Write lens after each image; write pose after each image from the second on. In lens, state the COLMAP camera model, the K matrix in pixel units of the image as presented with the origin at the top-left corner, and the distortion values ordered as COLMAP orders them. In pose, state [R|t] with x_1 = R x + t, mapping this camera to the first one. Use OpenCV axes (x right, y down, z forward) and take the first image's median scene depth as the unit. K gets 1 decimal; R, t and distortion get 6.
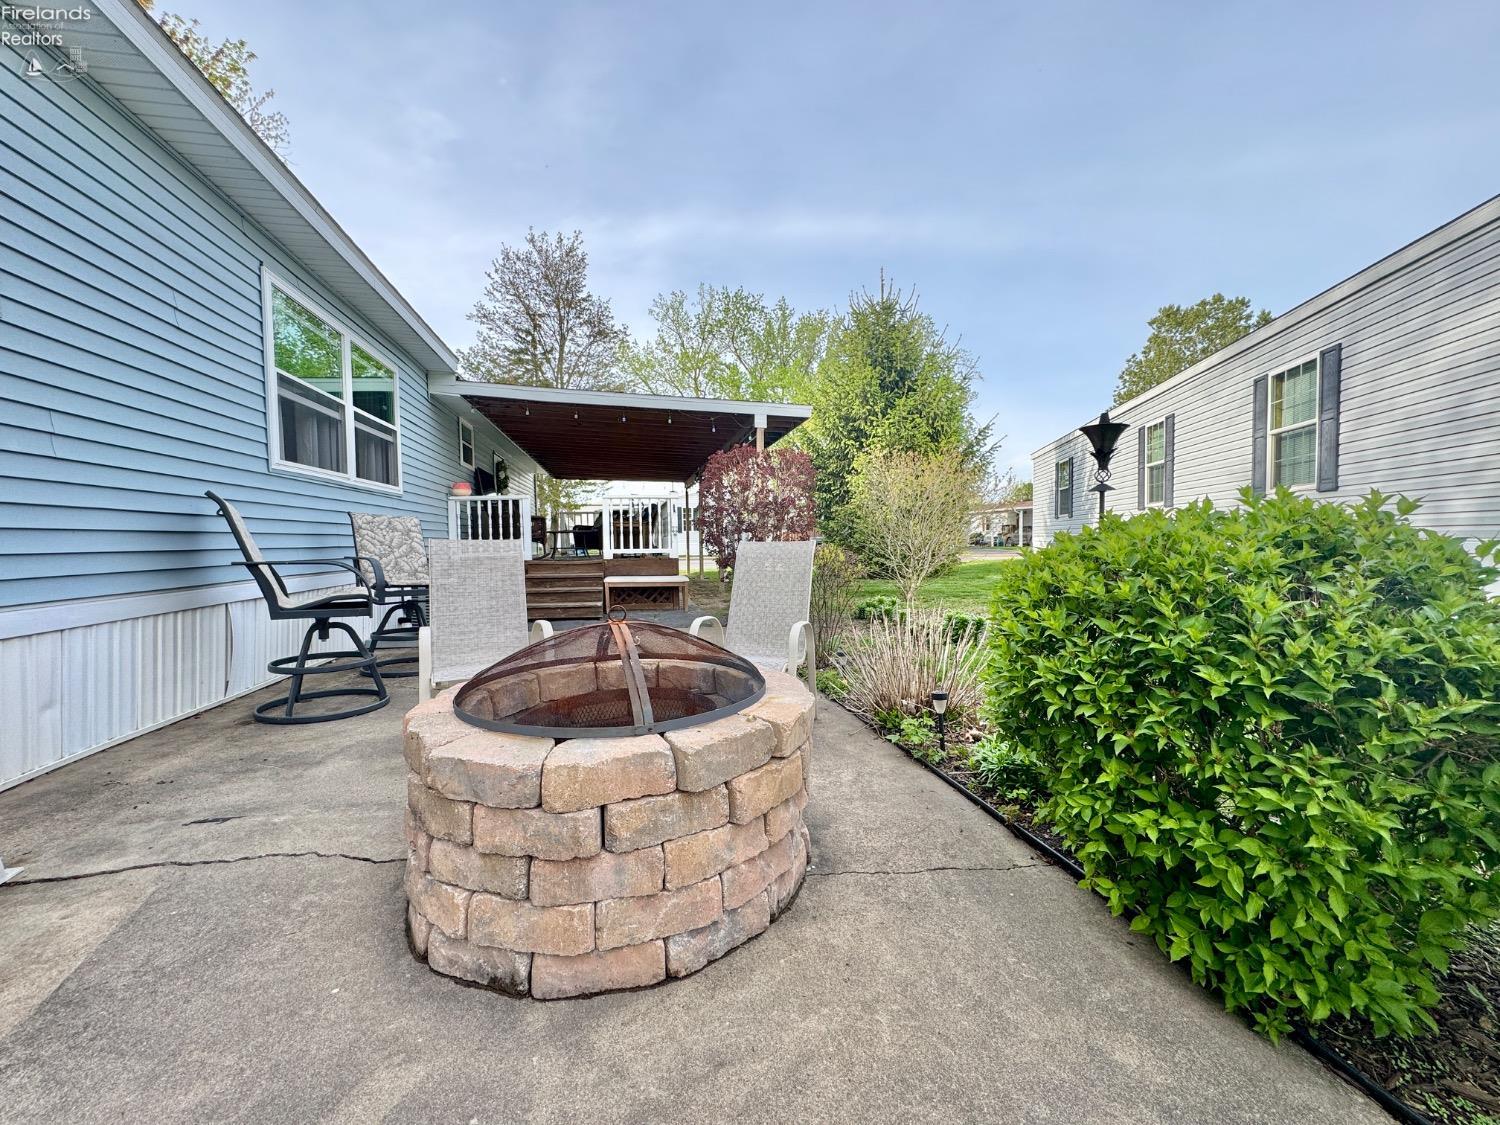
lens RADIAL K [[593.2, 0, 751.0], [0, 593.2, 561.2], [0, 0, 1]] dist [-0.002664, 0.002108]
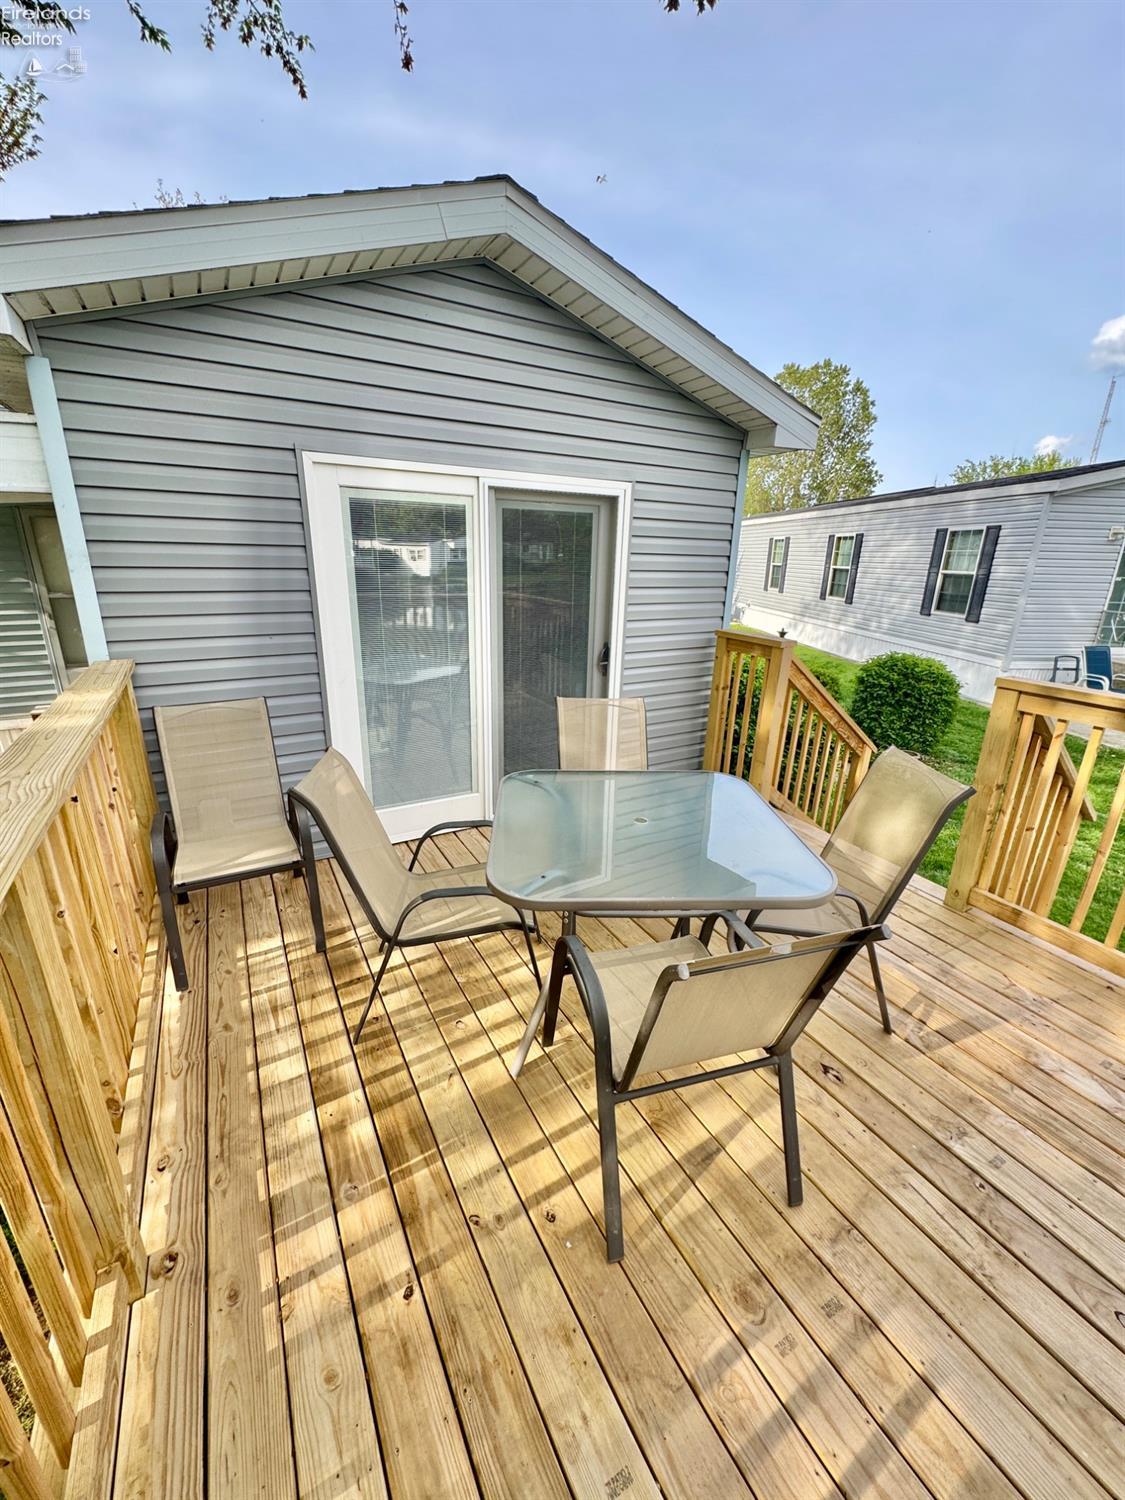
lens RADIAL K [[593.2, 0, 561.0], [0, 593.2, 748.0], [0, 0, 1]] dist [-0.002664, 0.002108]
pose [[0.955320, -0.063453, 0.288681, -0.576049], [-0.018752, 0.961706, 0.273442, -0.155179], [-0.294977, -0.266638, 0.917547, -0.685338]]
